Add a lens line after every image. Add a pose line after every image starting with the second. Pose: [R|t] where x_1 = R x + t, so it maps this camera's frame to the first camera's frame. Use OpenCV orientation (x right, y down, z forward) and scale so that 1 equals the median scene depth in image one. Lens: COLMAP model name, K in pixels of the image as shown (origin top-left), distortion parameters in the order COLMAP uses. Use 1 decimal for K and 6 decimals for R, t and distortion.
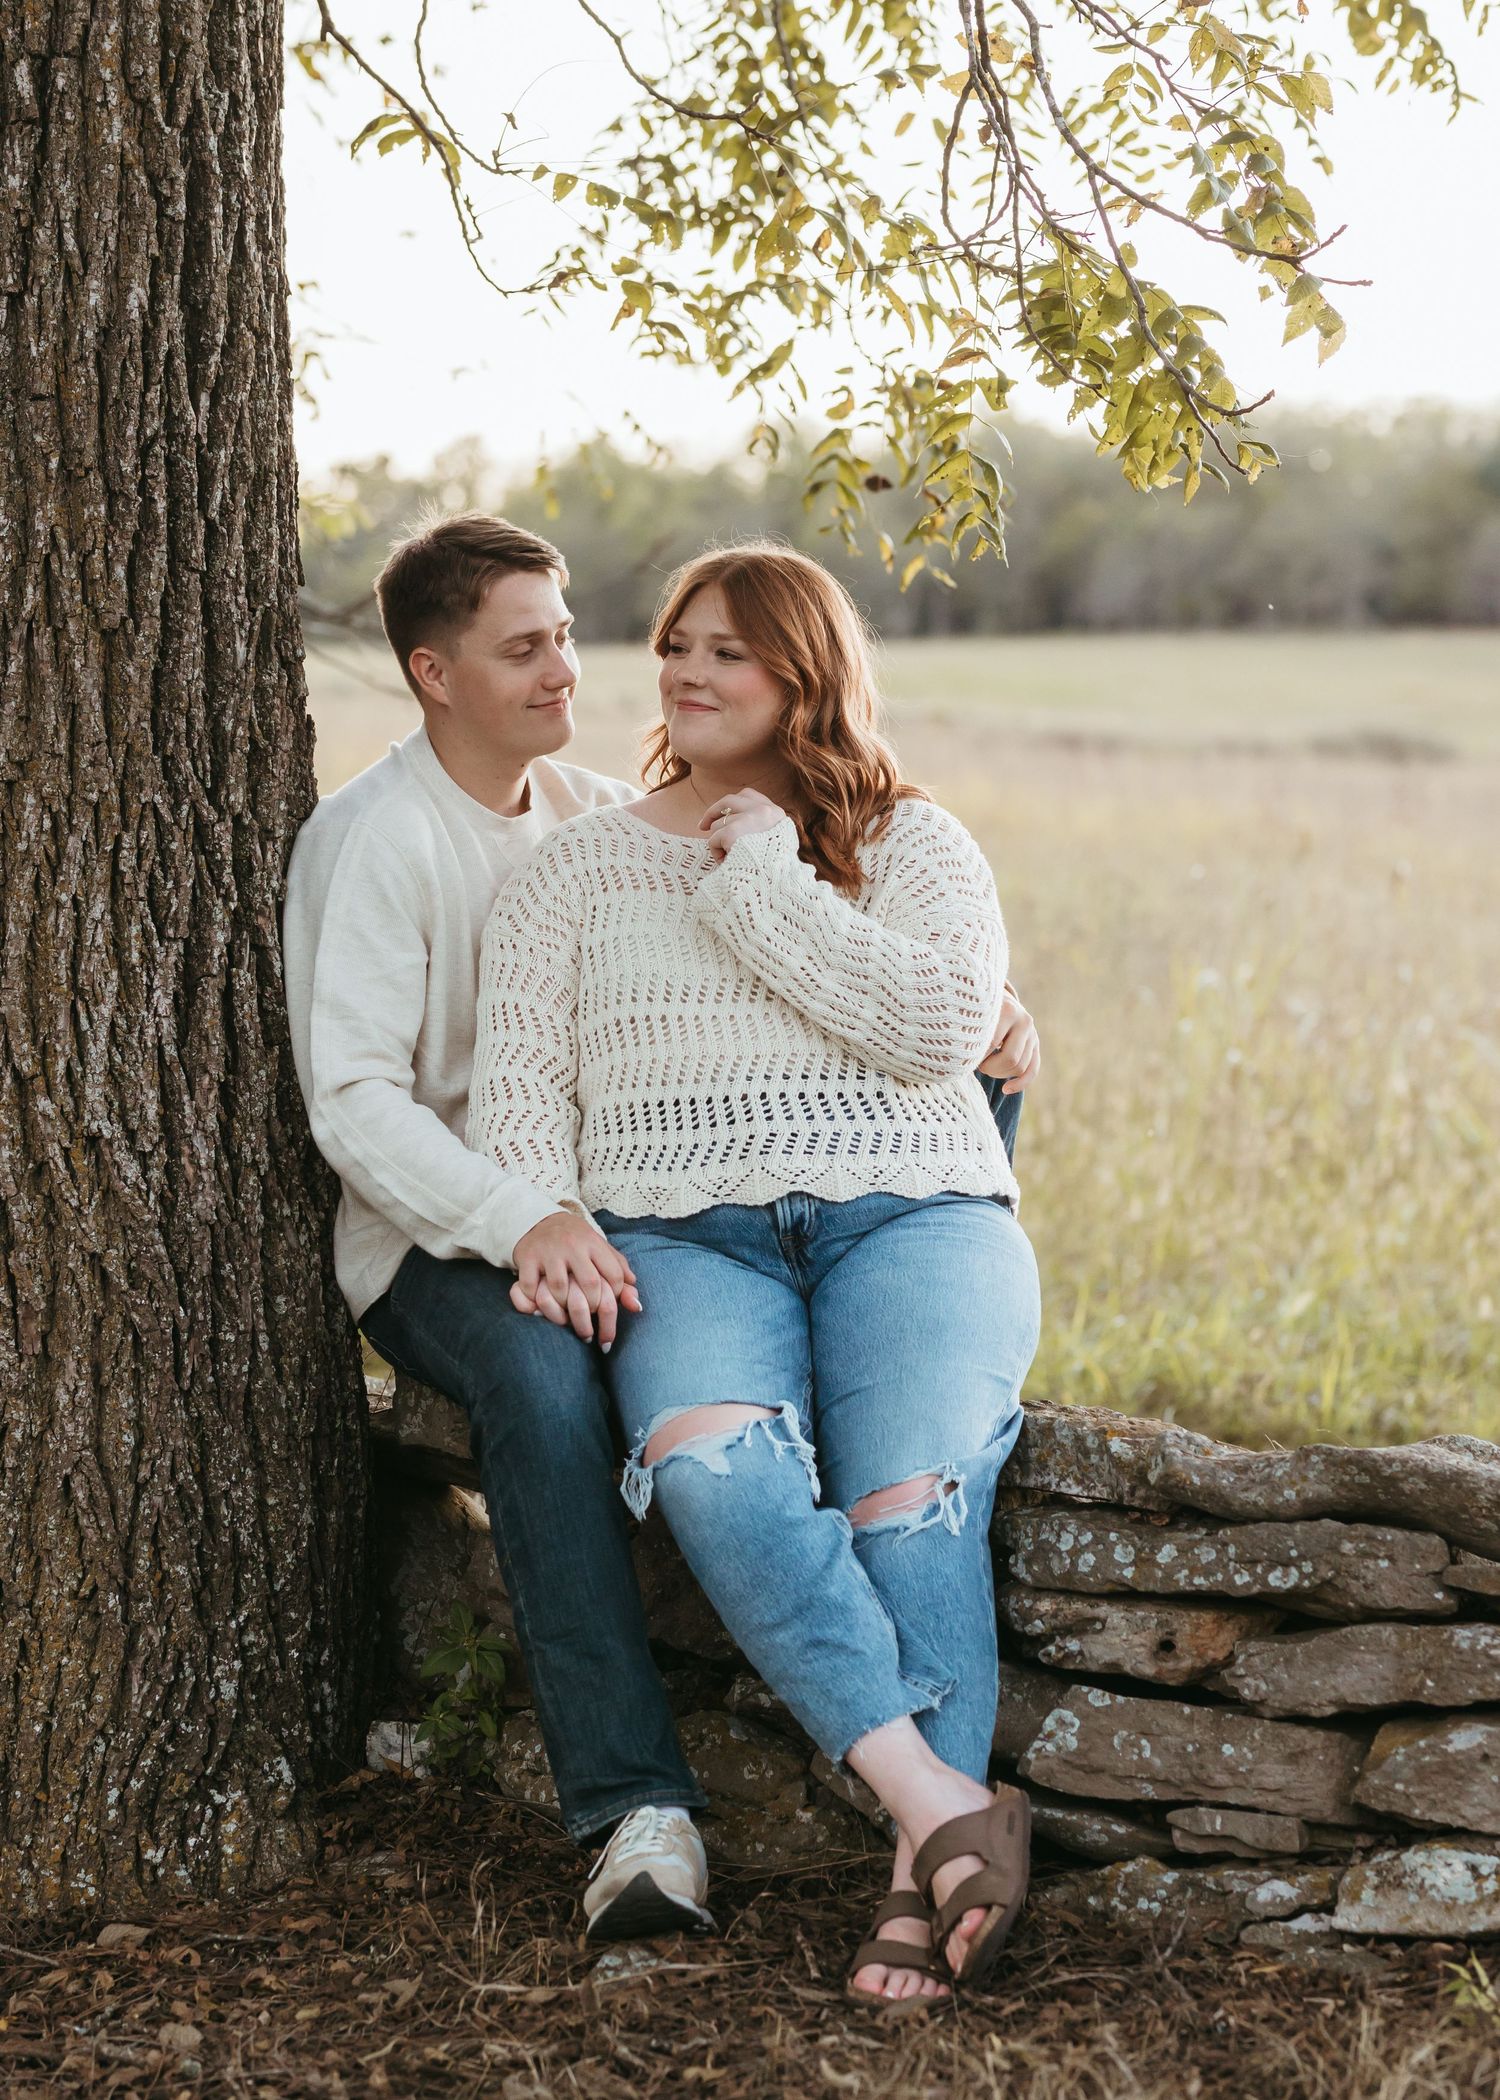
lens RADIAL K [[5734.5, 0, 544.4], [0, 5734.5, 1050.5], [0, 0, 1]] dist [0.000488, 0.027770]
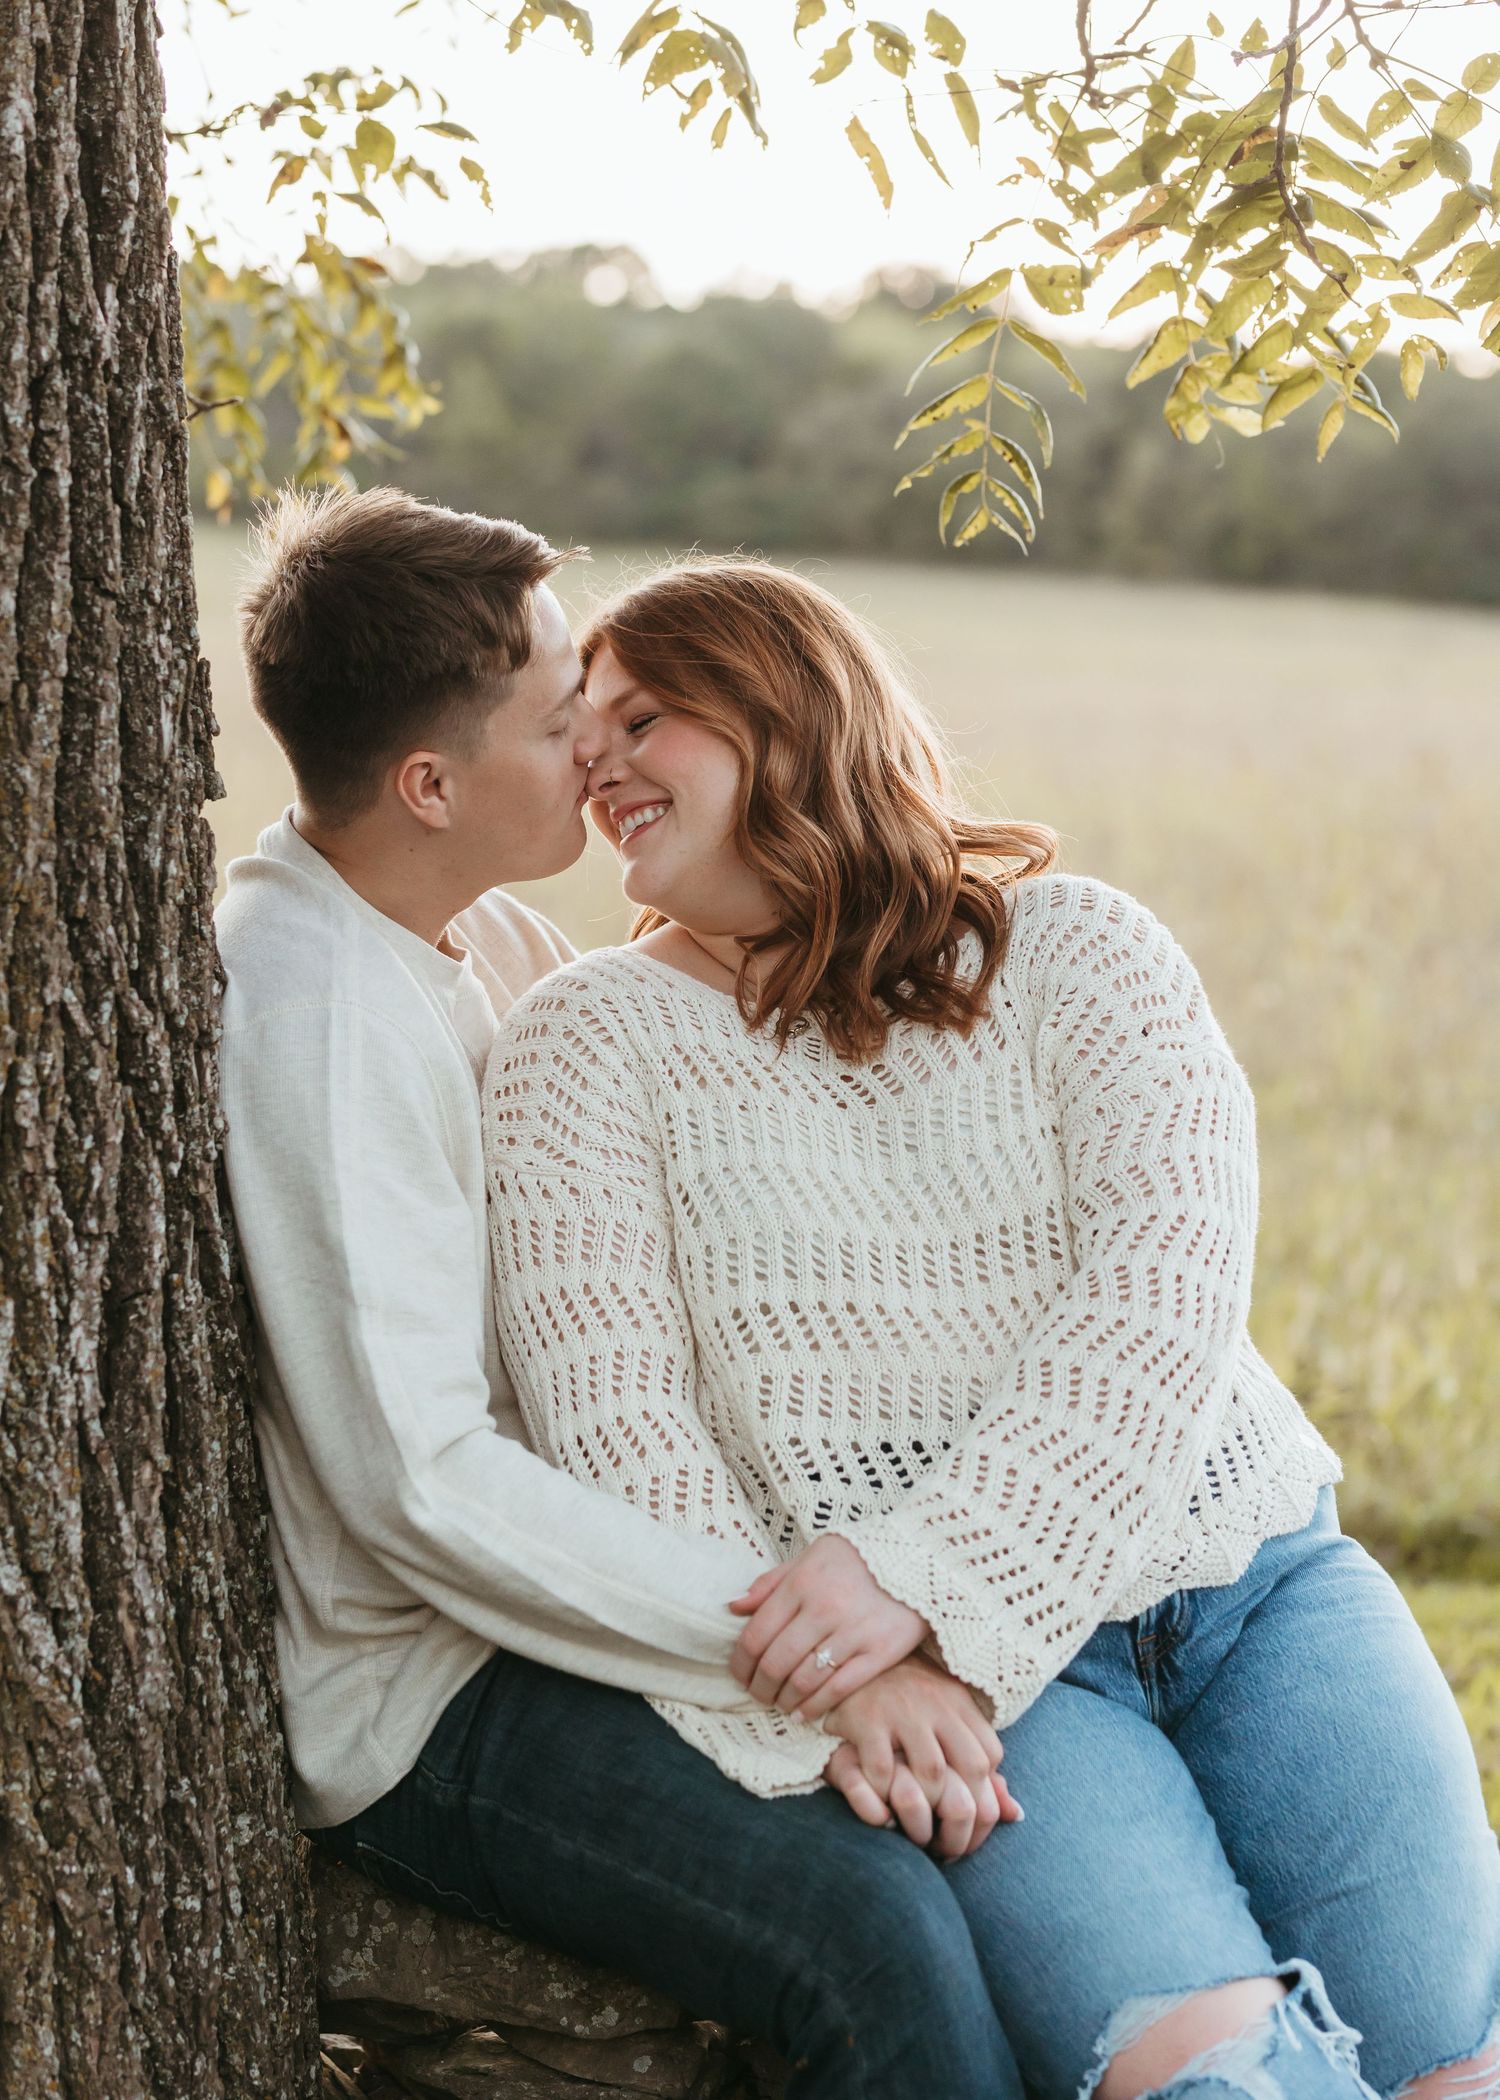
lens RADIAL K [[5333.5, 0, 706.7], [0, 5333.5, 966.3], [0, 0, 1]] dist [-0.036423, 0.533561]
pose [[0.915141, -0.049551, 0.400077, -0.221835], [0.042446, 0.998744, 0.026606, -0.058254], [-0.400893, -0.007367, 0.916095, 0.487370]]
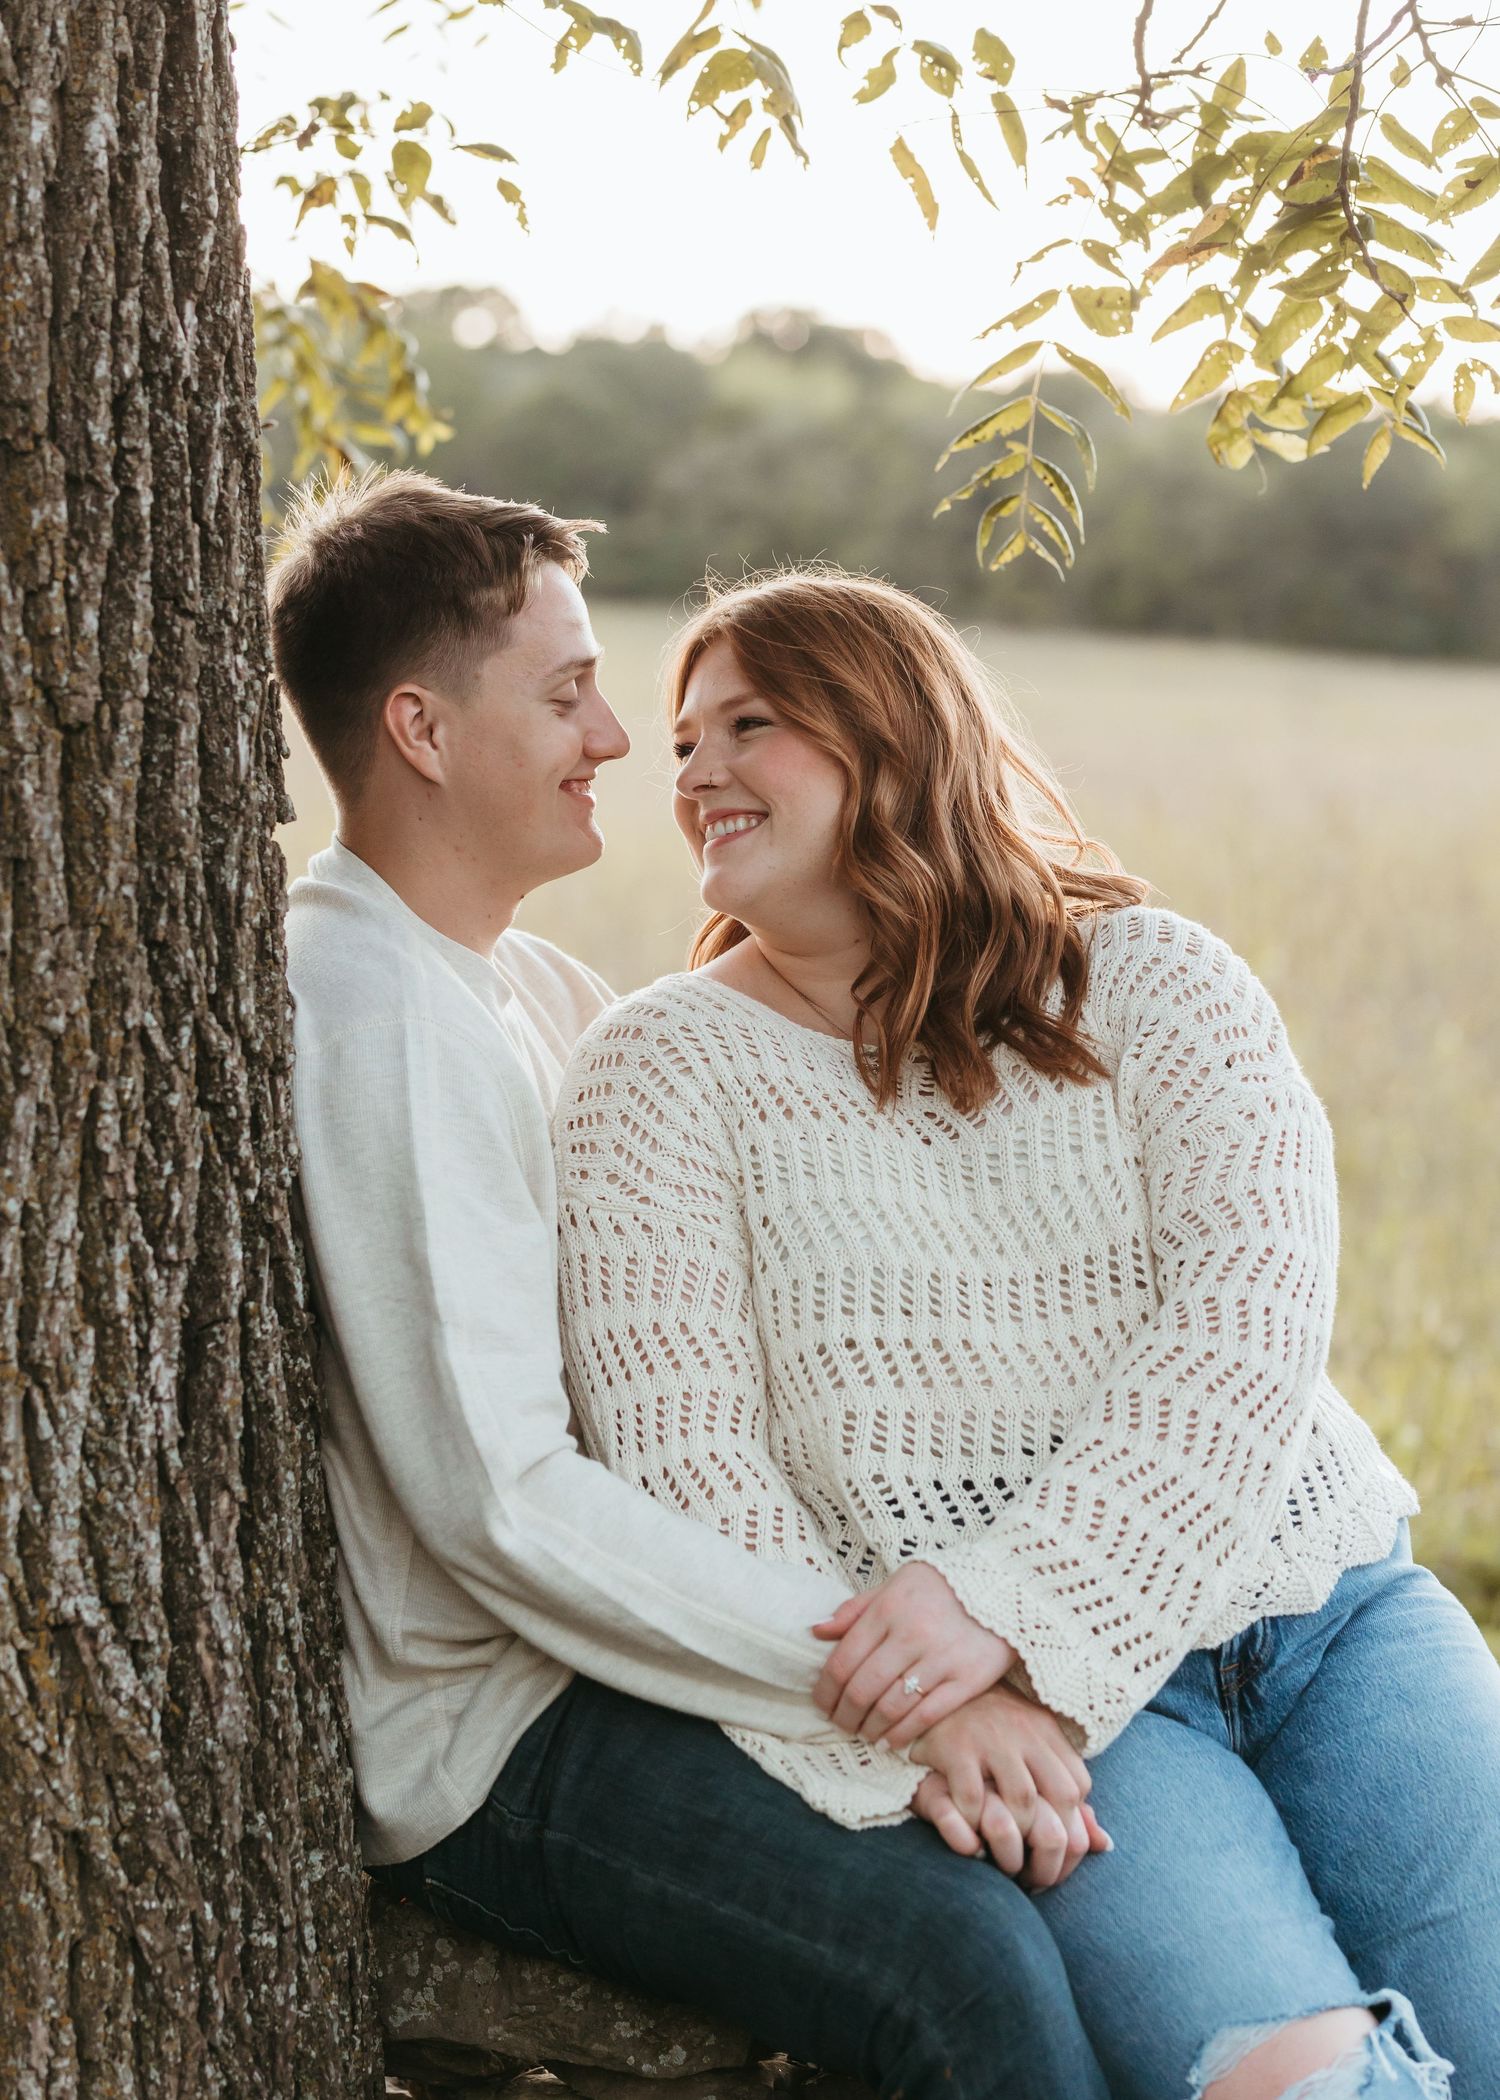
lens RADIAL K [[5430.0, 0, 640.4], [0, 5430.0, 982.6], [0, 0, 1]] dist [-0.034928, 0.631205]
pose [[0.910169, -0.048084, 0.411438, -0.243461], [0.043740, 0.998843, 0.019972, -0.056110], [-0.411922, -0.000181, 0.911219, 0.492232]]
